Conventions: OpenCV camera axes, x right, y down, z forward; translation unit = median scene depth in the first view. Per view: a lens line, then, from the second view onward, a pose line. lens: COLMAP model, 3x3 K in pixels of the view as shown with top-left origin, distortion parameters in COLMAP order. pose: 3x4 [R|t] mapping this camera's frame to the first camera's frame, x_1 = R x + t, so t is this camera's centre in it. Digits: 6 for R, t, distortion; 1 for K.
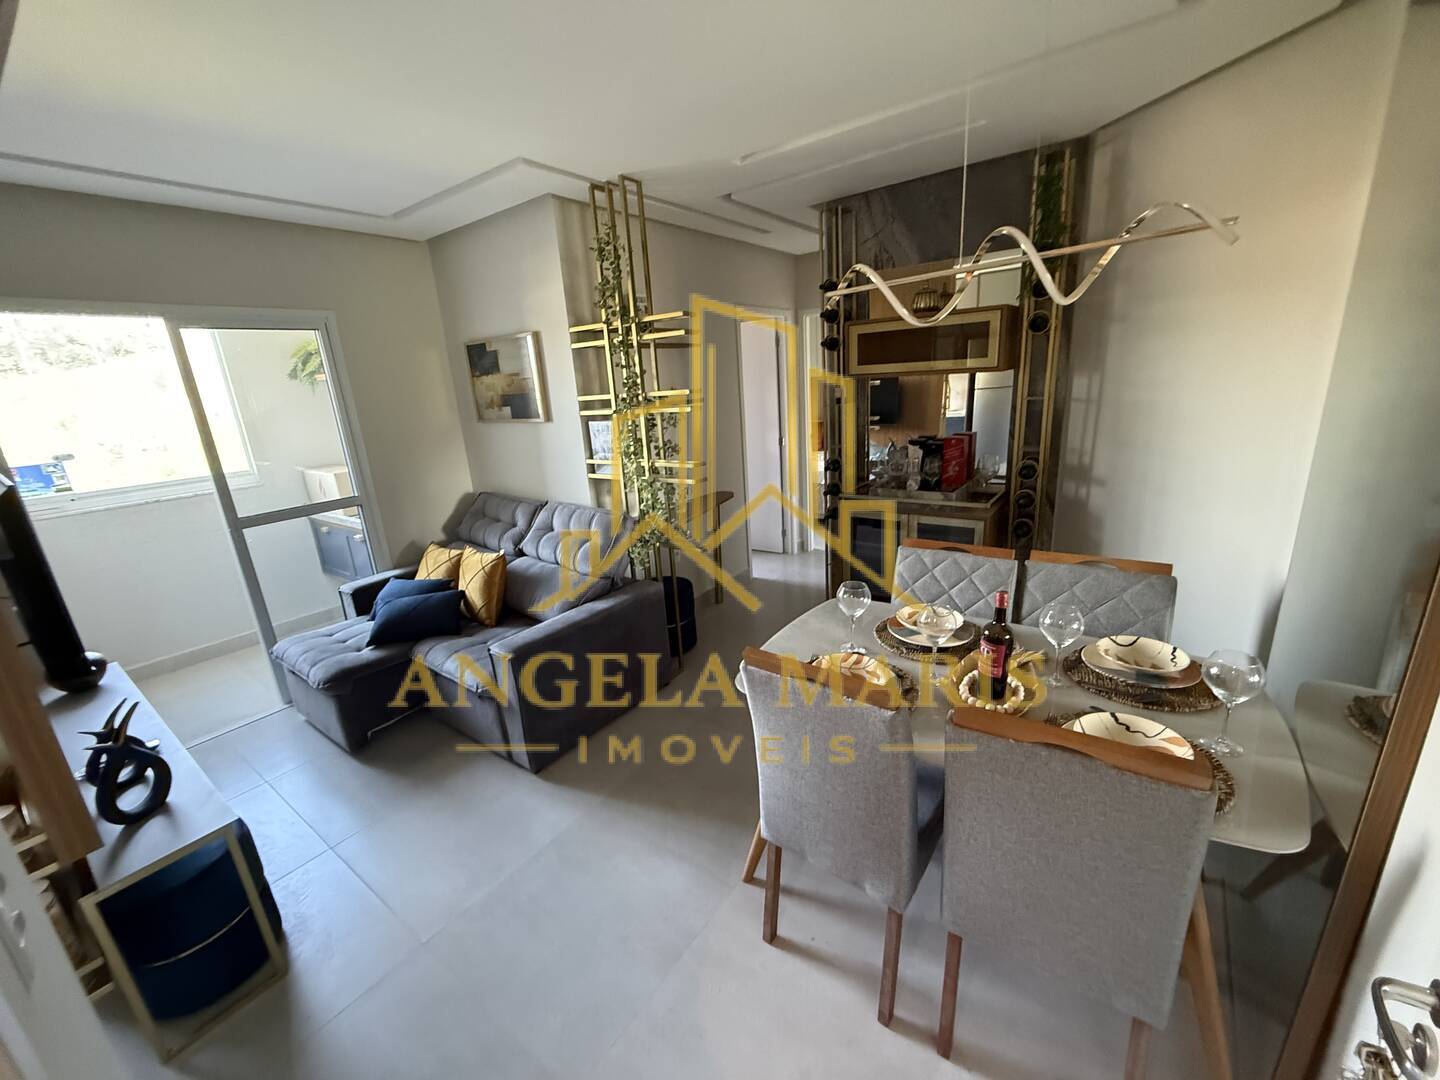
lens RADIAL K [[573.9, 0, 714.6], [0, 573.9, 540.1], [0, 0, 1]] dist [0.001884, 0.000108]
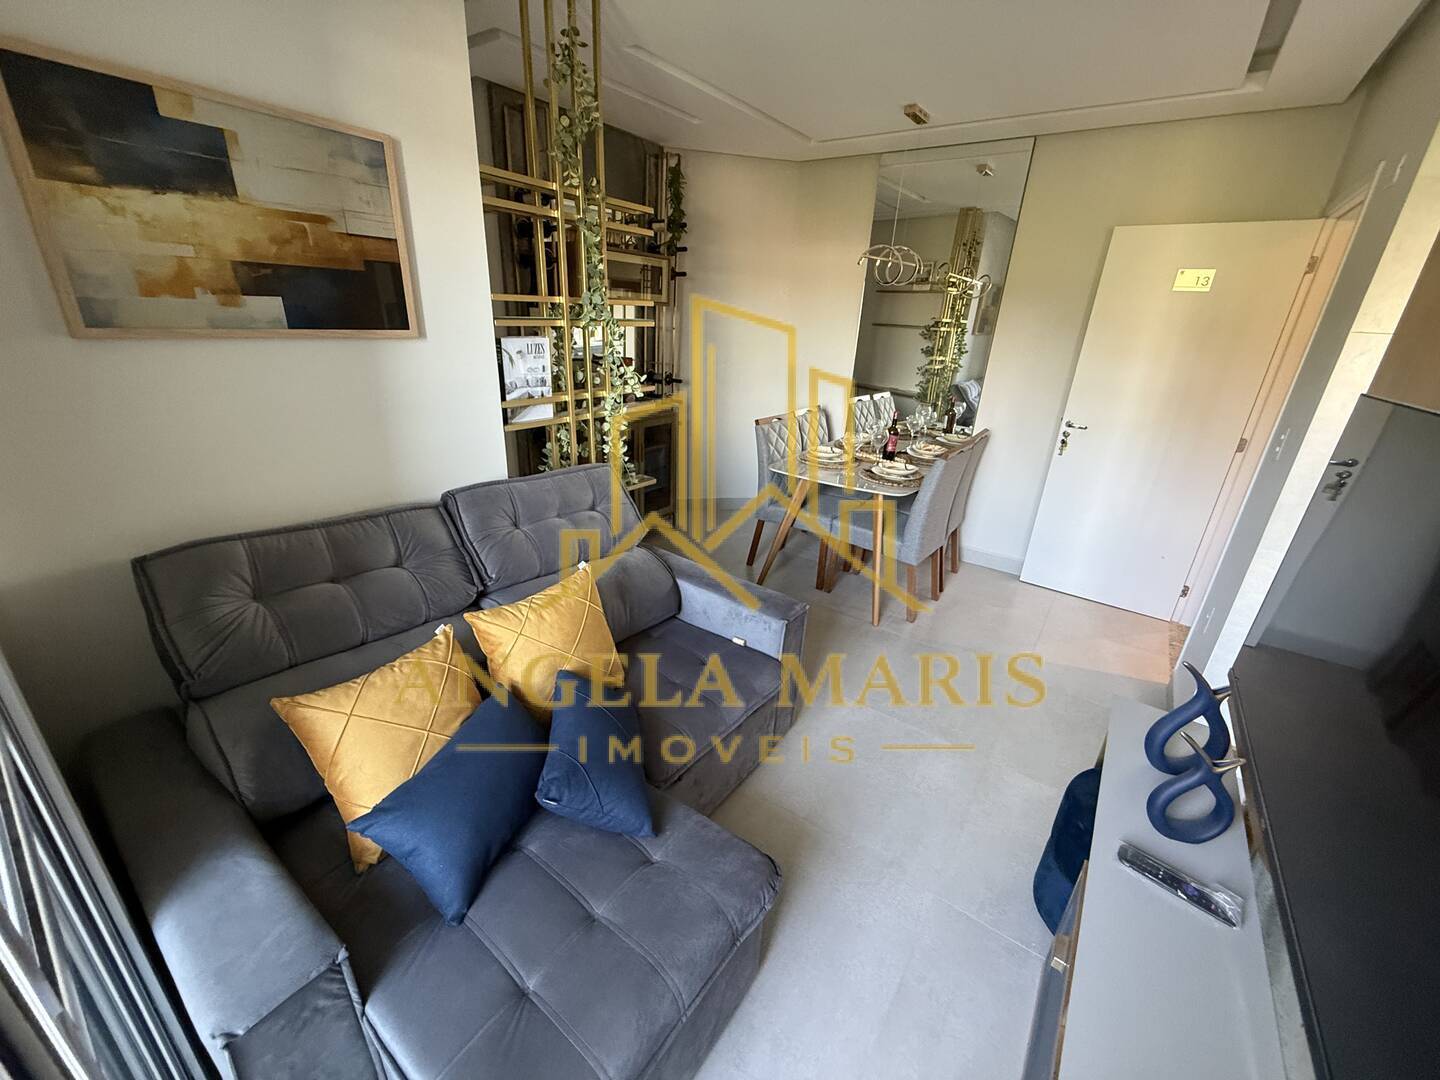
lens RADIAL K [[573.9, 0, 714.6], [0, 573.9, 540.1], [0, 0, 1]] dist [0.001884, 0.000108]
pose [[0.000276, -0.311179, 0.950351, -0.836537], [0.228548, 0.925218, 0.302883, -0.135826], [-0.973533, 0.217118, 0.071374, 0.757106]]
